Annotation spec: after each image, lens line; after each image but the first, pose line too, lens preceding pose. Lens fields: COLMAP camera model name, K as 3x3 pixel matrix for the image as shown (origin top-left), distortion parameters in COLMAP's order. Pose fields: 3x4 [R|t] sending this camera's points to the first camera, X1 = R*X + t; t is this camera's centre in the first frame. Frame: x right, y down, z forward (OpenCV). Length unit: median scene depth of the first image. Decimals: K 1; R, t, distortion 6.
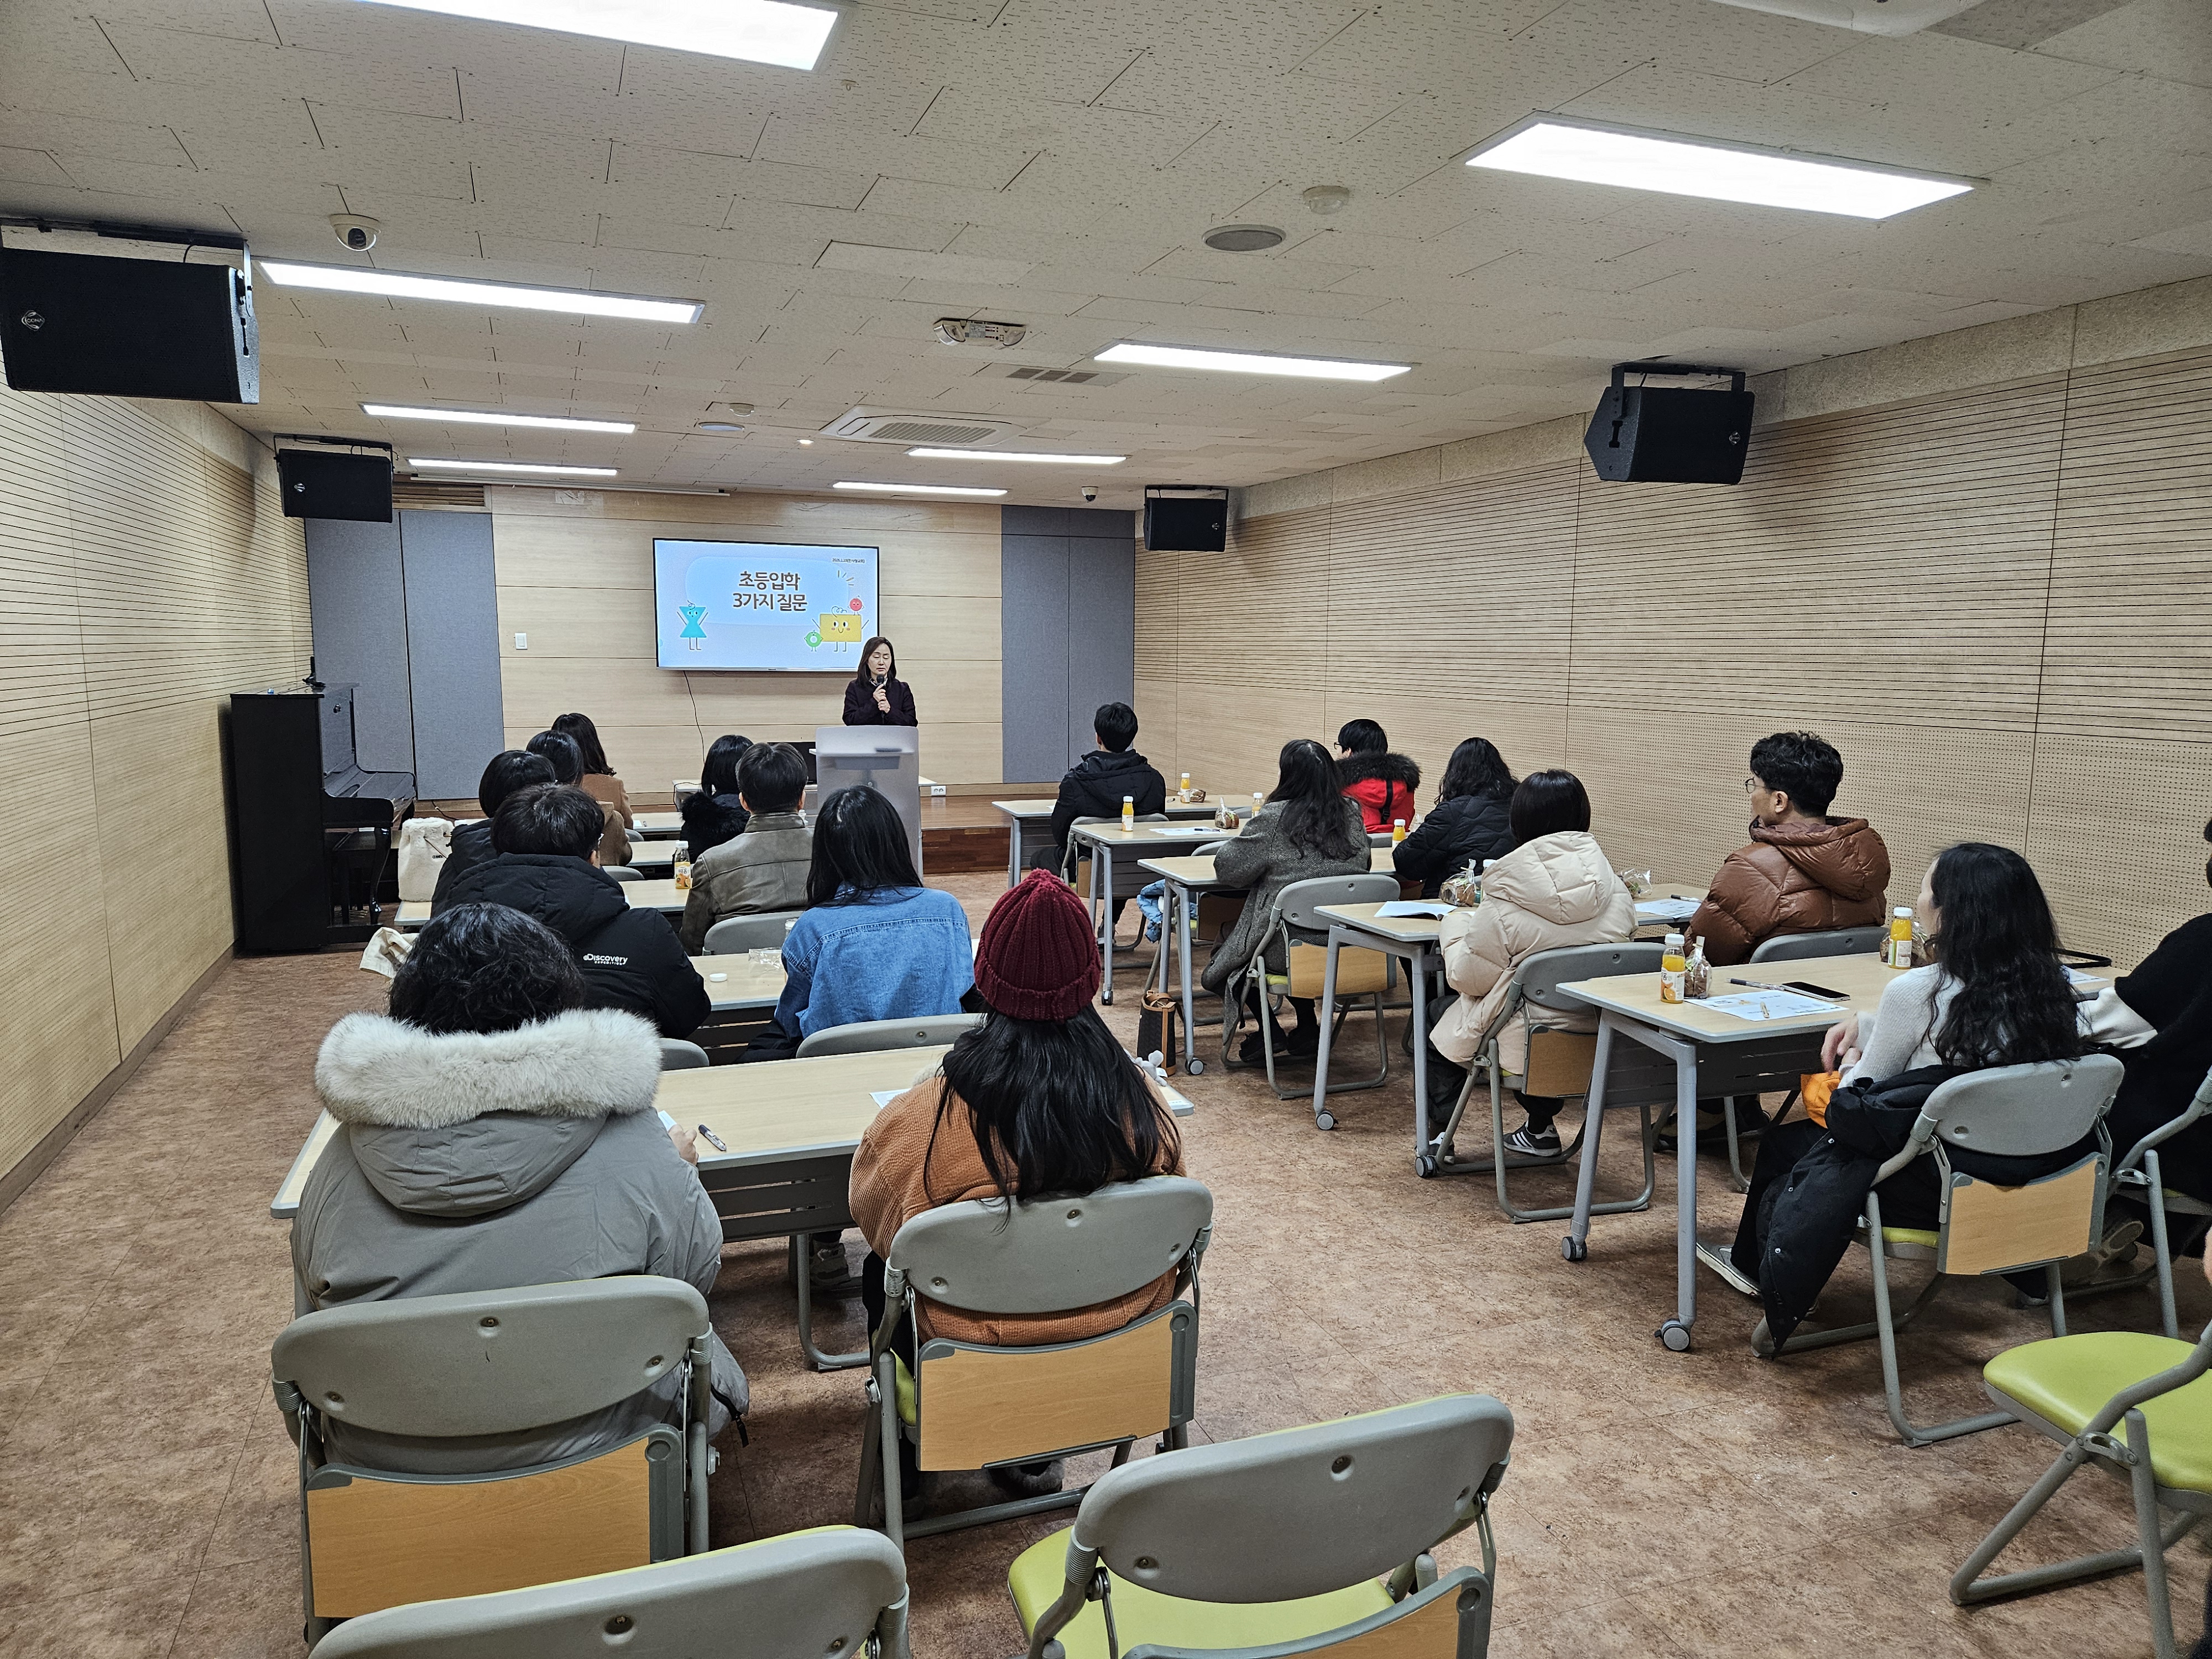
lens RADIAL K [[1451.6, 0, 1108.8], [0, 1451.6, 873.1], [0, 0, 1]] dist [0.083269, -0.064405]
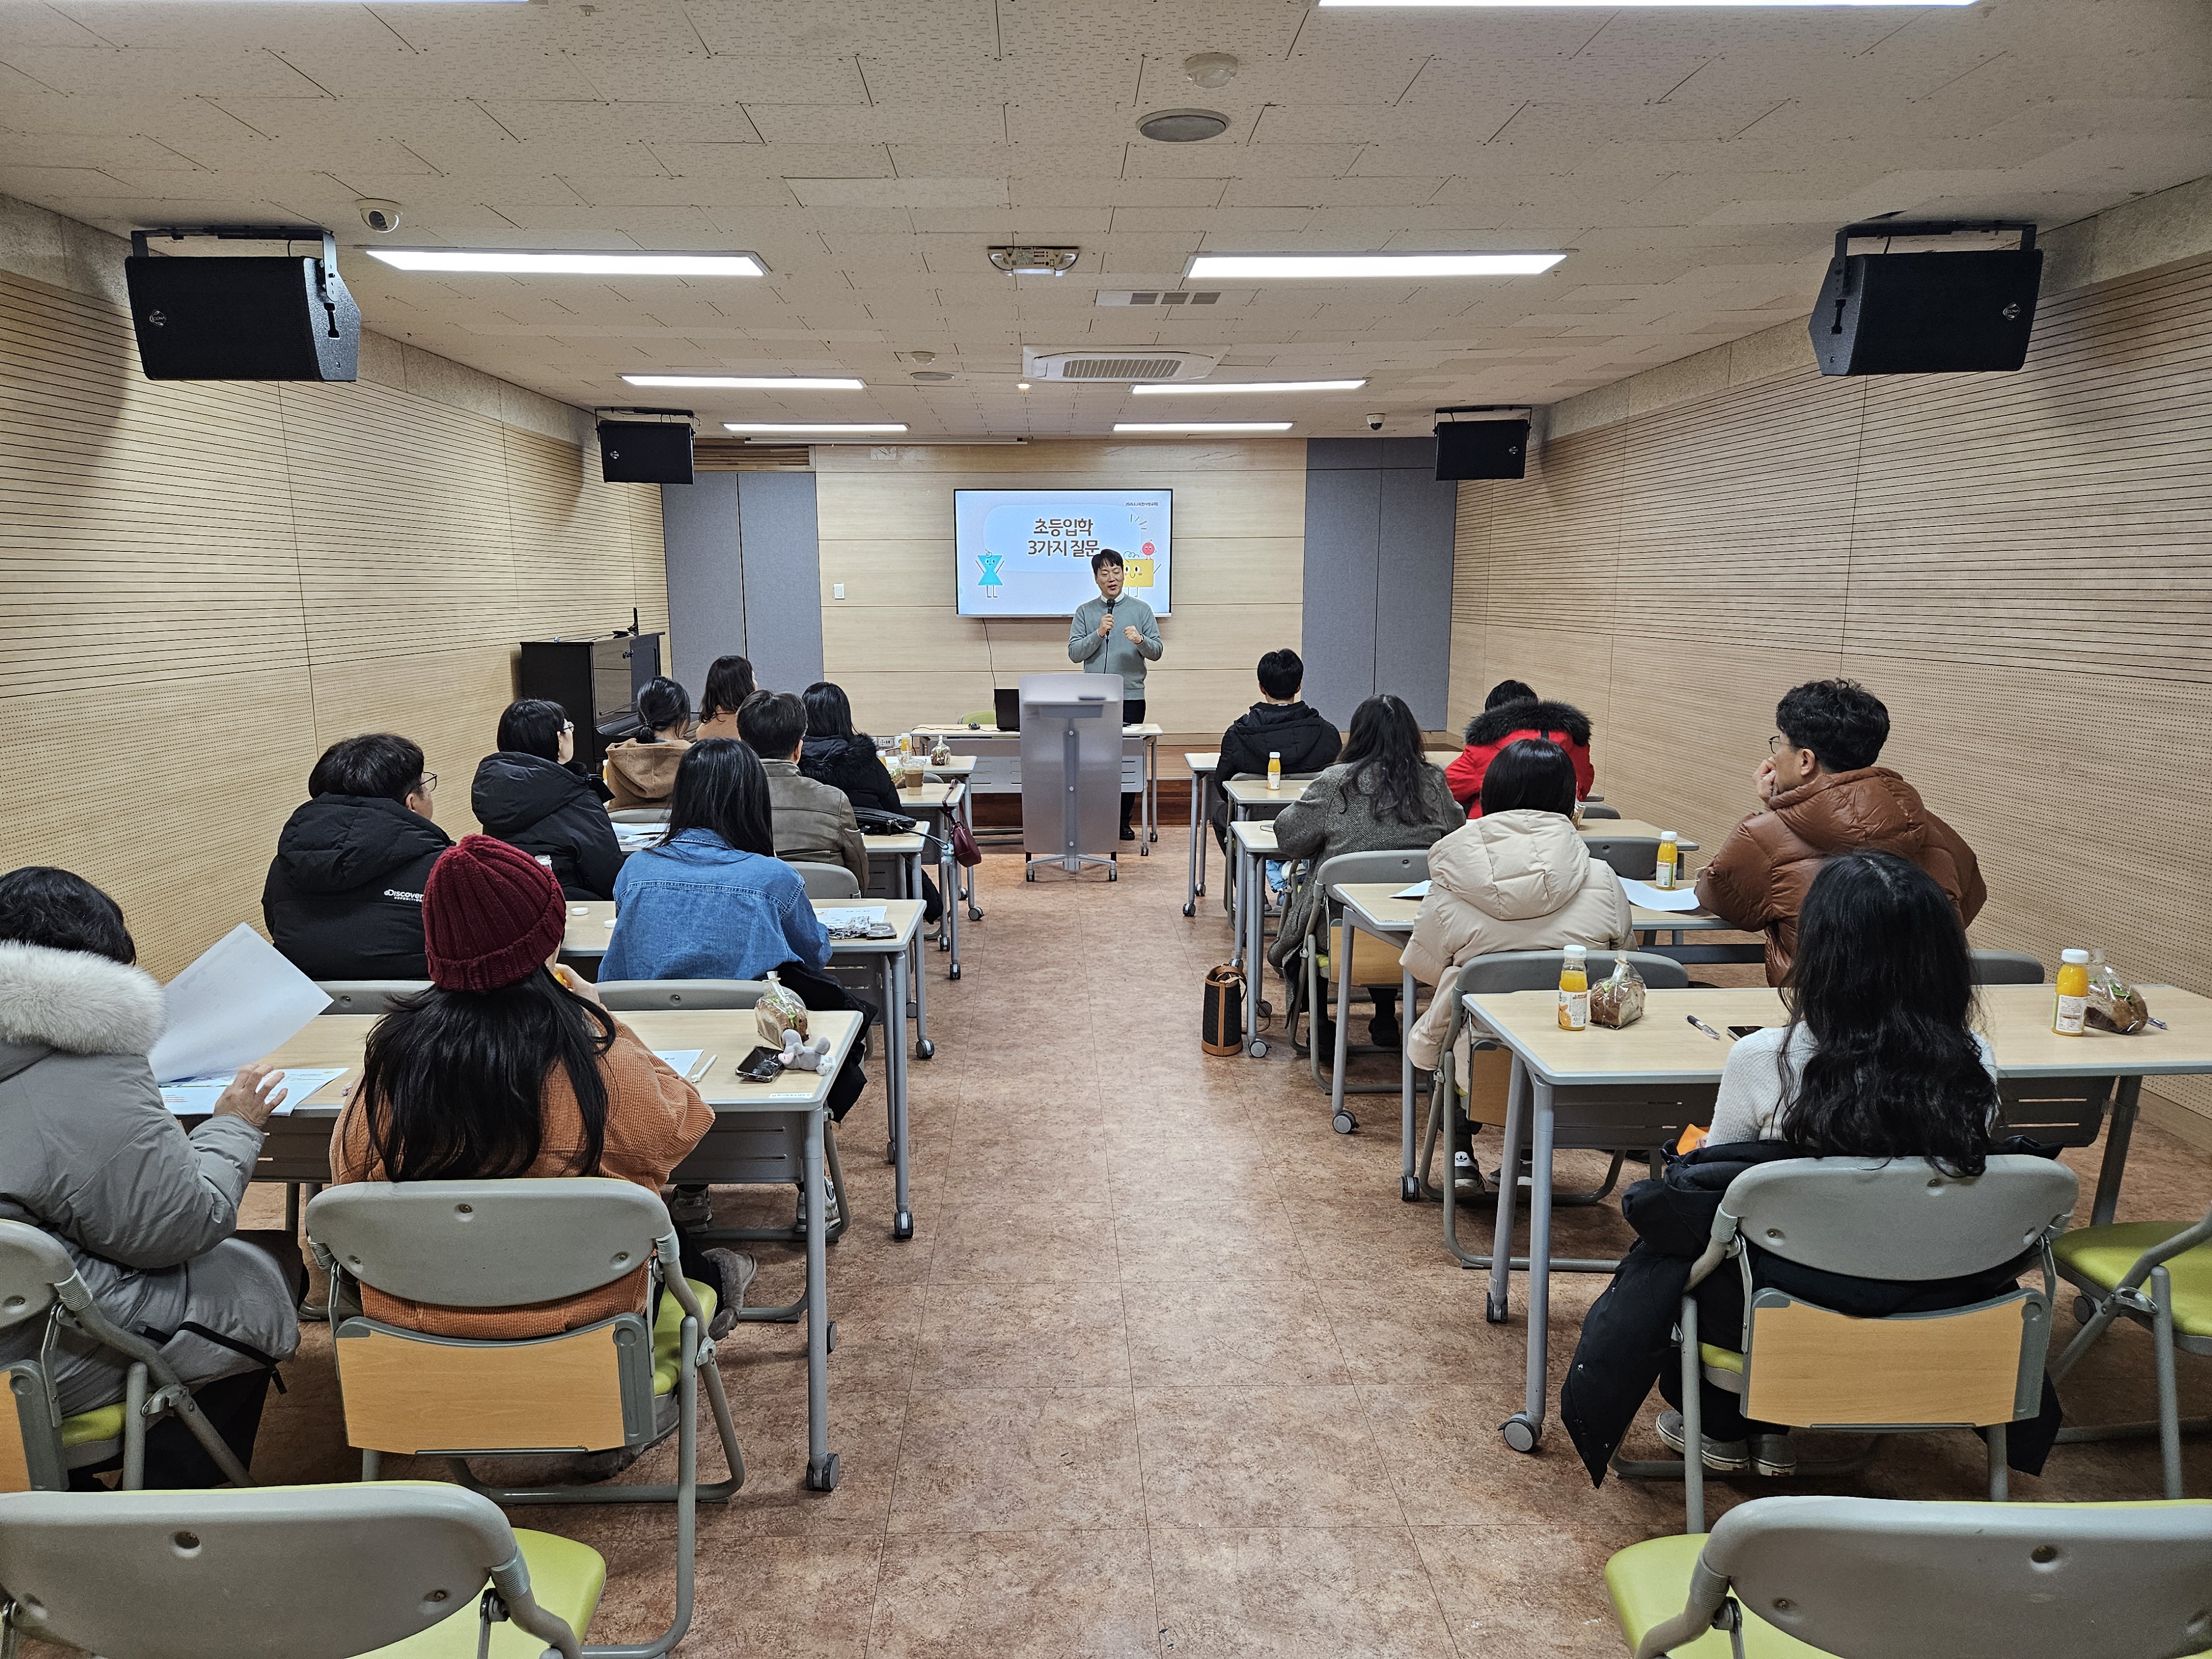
lens RADIAL K [[1451.6, 0, 1108.8], [0, 1451.6, 873.1], [0, 0, 1]] dist [0.083269, -0.064405]
pose [[0.942493, 0.052853, -0.330020, 0.242112], [-0.039901, 0.998149, 0.045902, -0.015178], [0.331835, -0.030094, 0.942857, 0.090211]]
